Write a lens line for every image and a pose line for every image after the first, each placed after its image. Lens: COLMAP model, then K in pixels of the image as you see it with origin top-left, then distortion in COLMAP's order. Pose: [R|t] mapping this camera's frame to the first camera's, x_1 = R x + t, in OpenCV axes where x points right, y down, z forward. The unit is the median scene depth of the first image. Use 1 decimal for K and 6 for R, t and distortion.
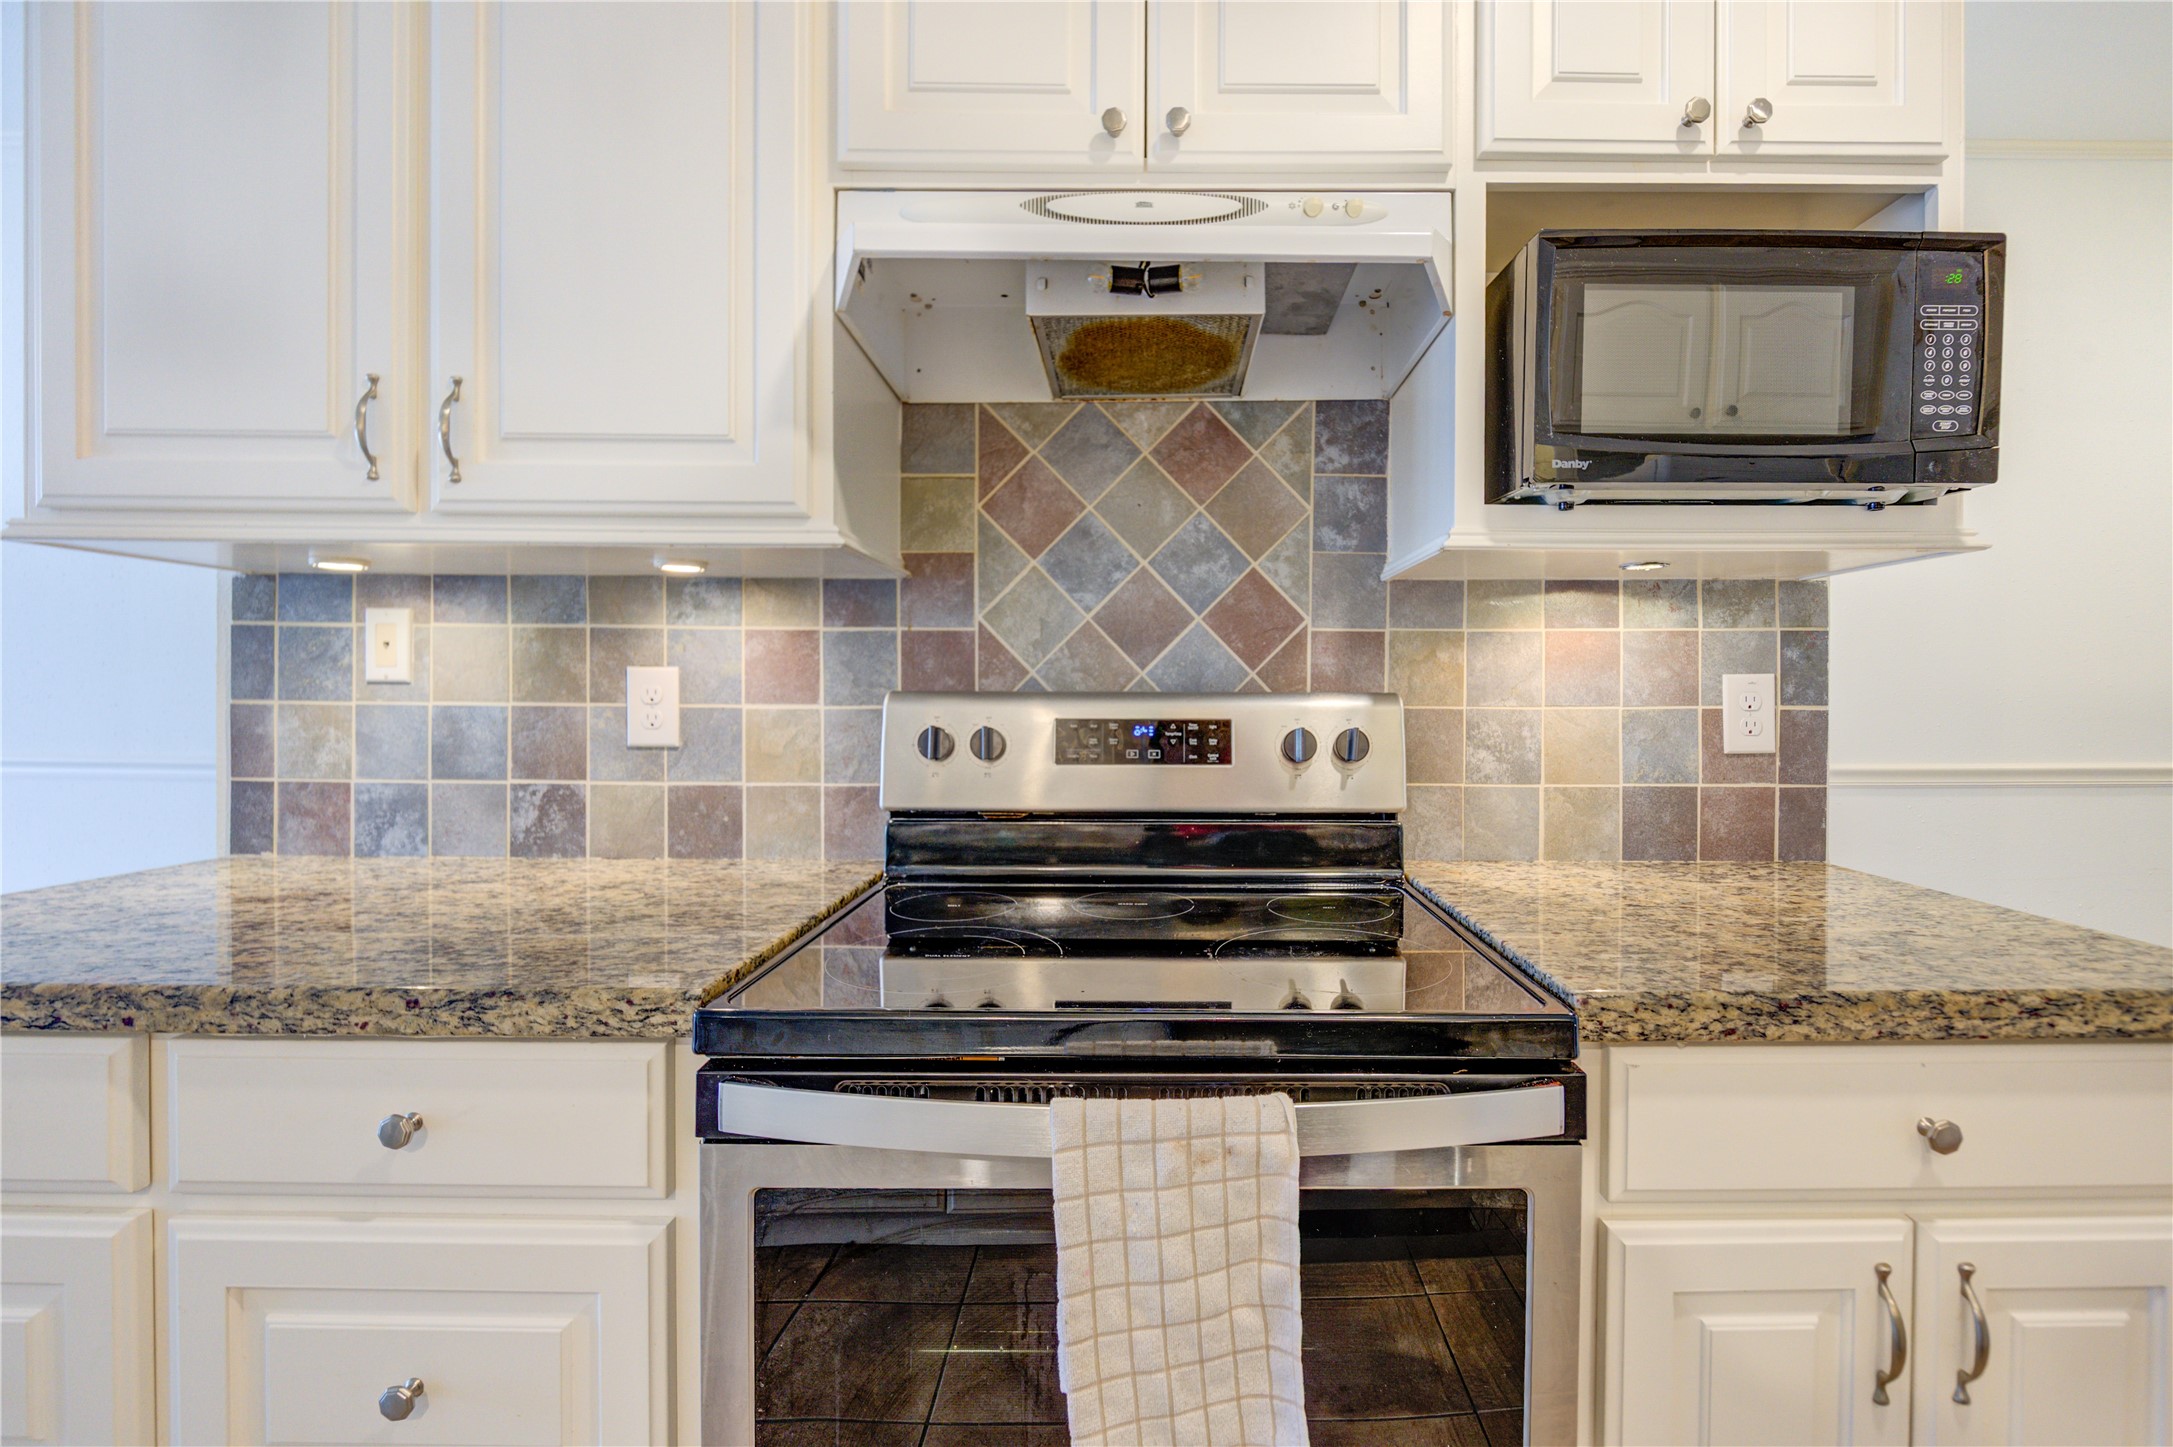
lens RADIAL K [[942.0, 0, 1149.3], [0, 942.0, 707.2], [0, 0, 1]] dist [-0.001727, -0.000187]
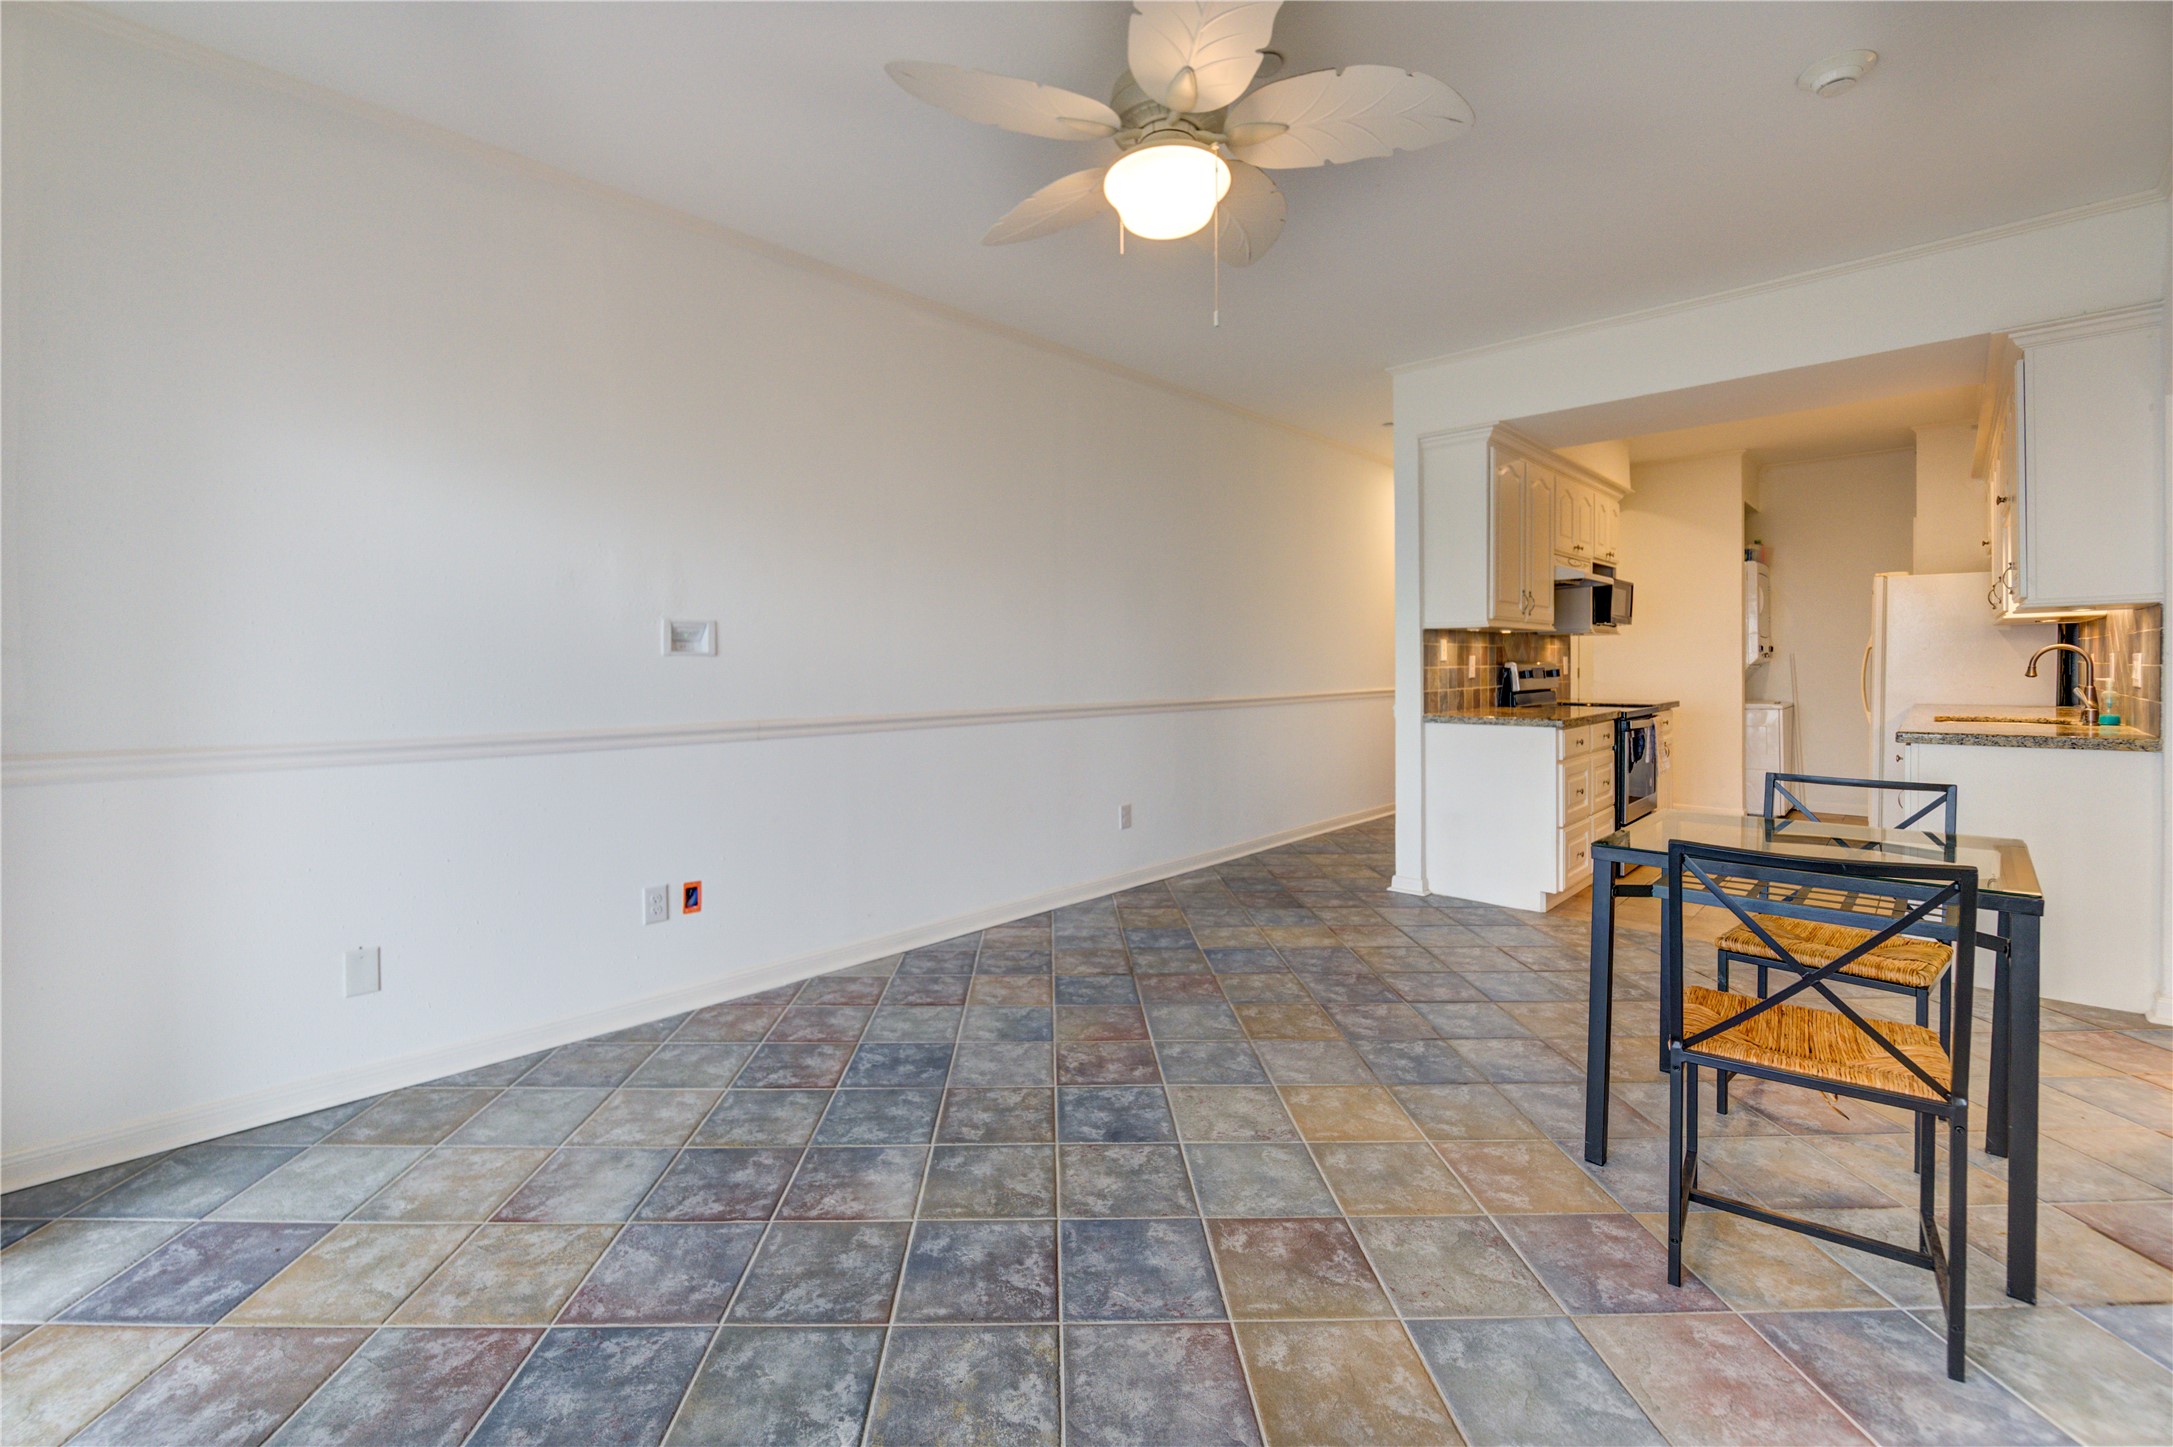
lens RADIAL K [[918.8, 0, 1058.0], [0, 918.8, 673.0], [0, 0, 1]] dist [-0.000070, -0.006739]
pose [[0.695132, -0.018107, 0.718654, -4.163142], [0.019294, 0.999793, 0.006528, -0.030275], [-0.718624, 0.009328, 0.695337, -0.309299]]
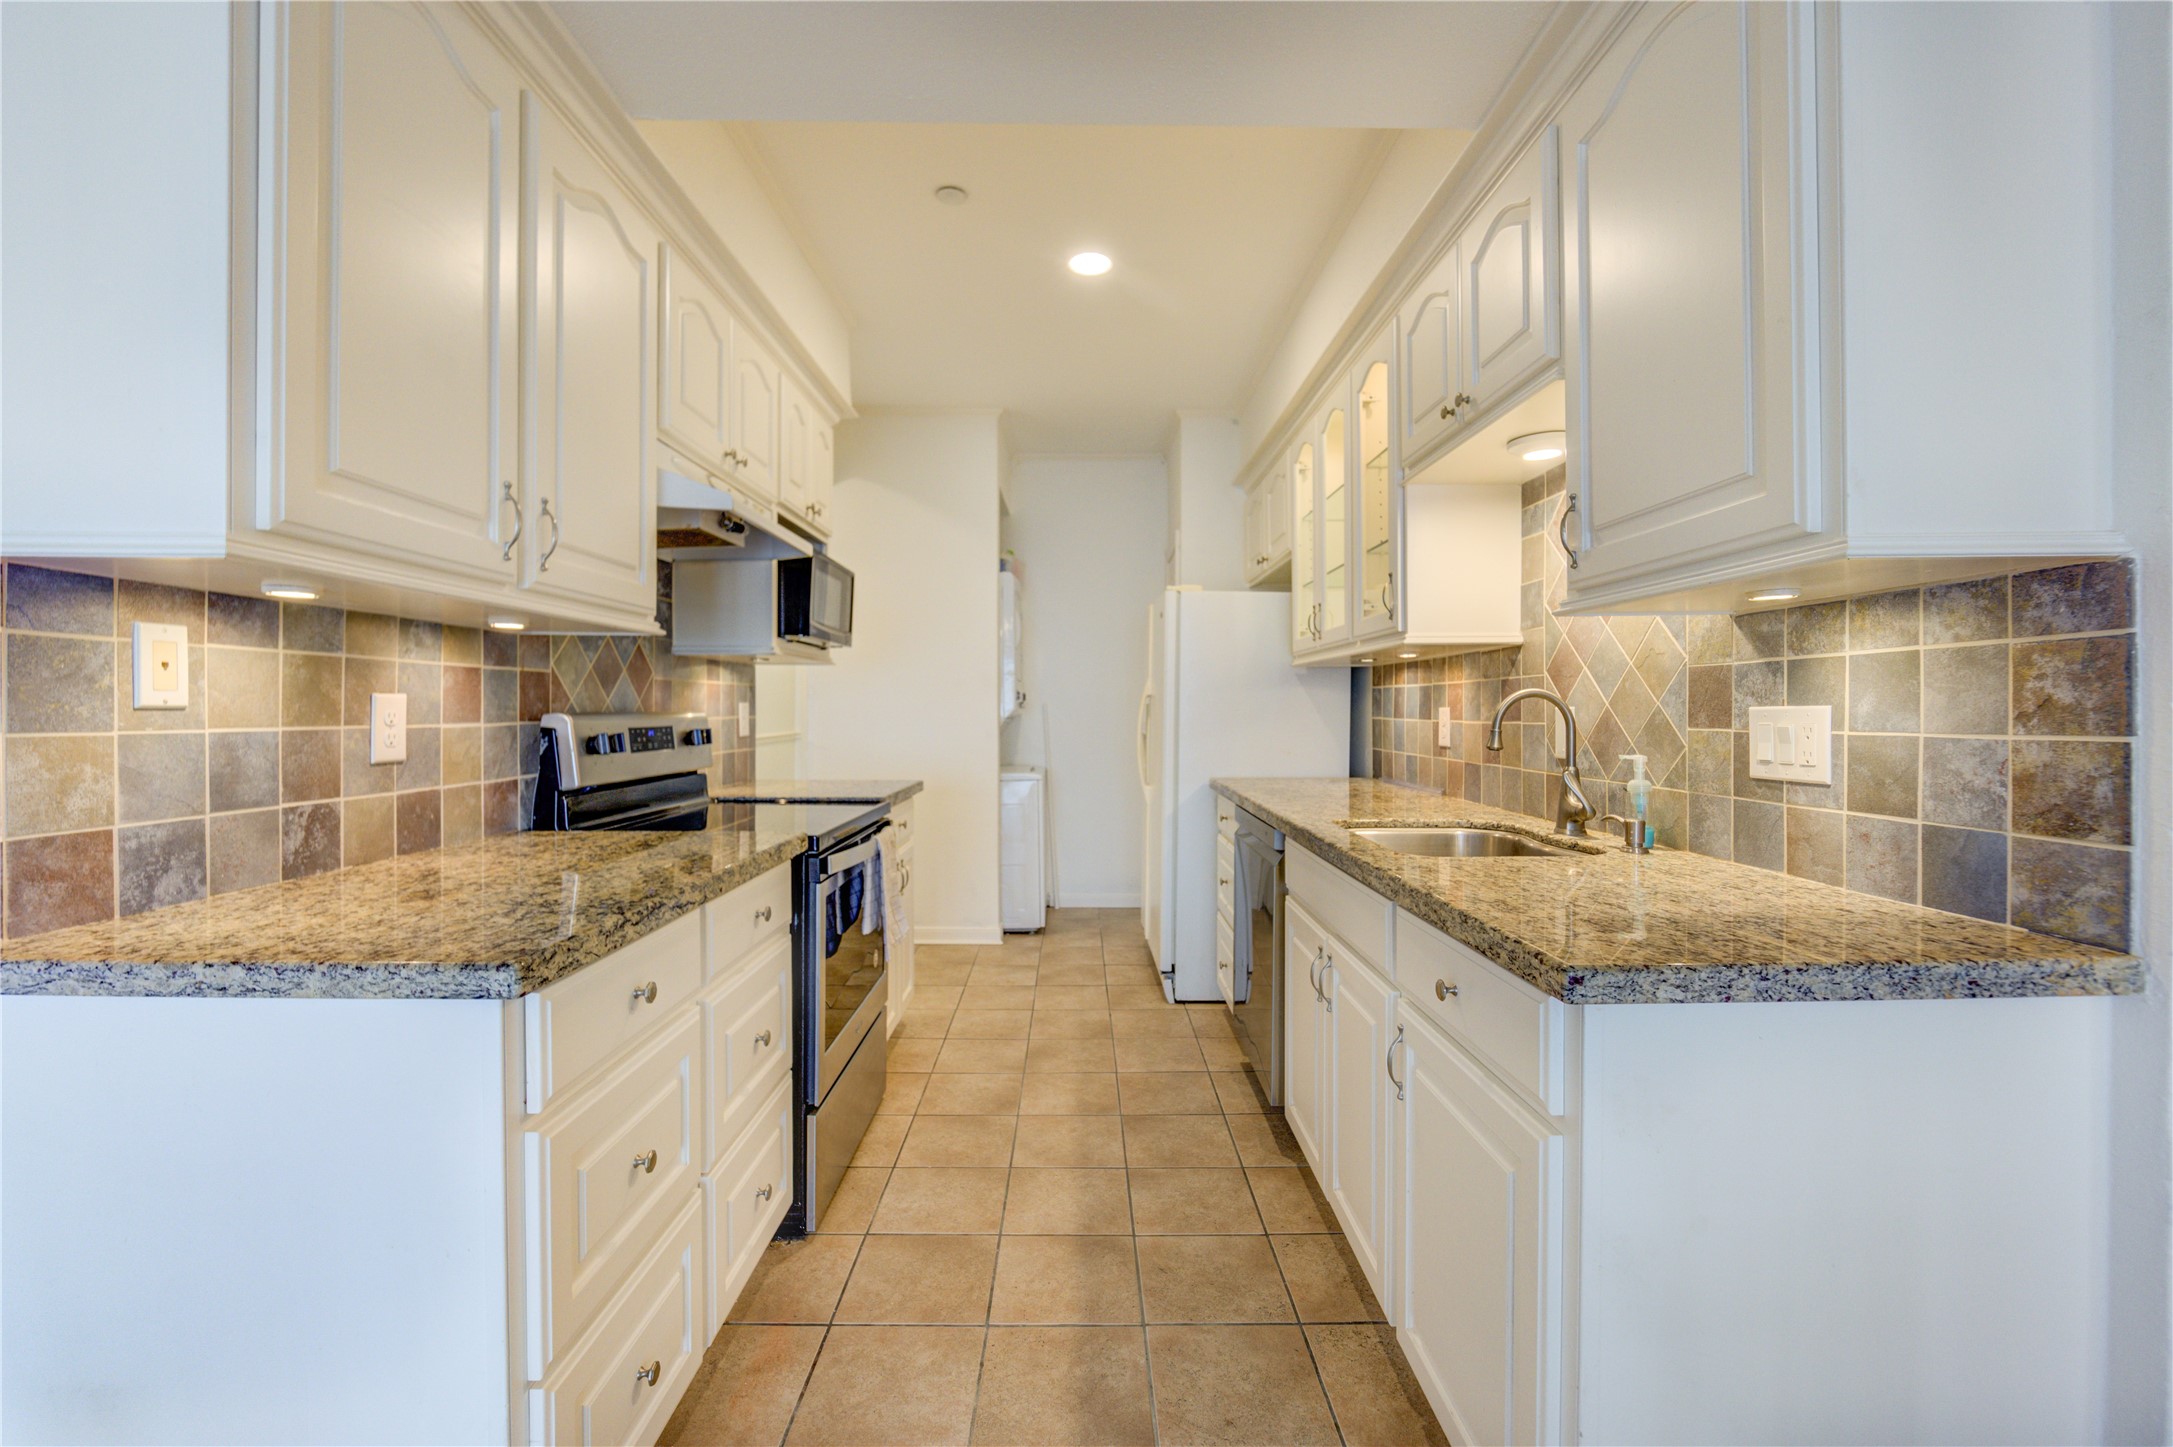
lens RADIAL K [[902.2, 0, 1080.1], [0, 902.2, 709.7], [0, 0, 1]] dist [-0.014431, -0.000792]
pose [[-0.005293, -0.006759, 0.999963, -1.635344], [0.009282, 0.999934, 0.006808, -0.022604], [-0.999943, 0.009318, -0.005230, 0.150603]]
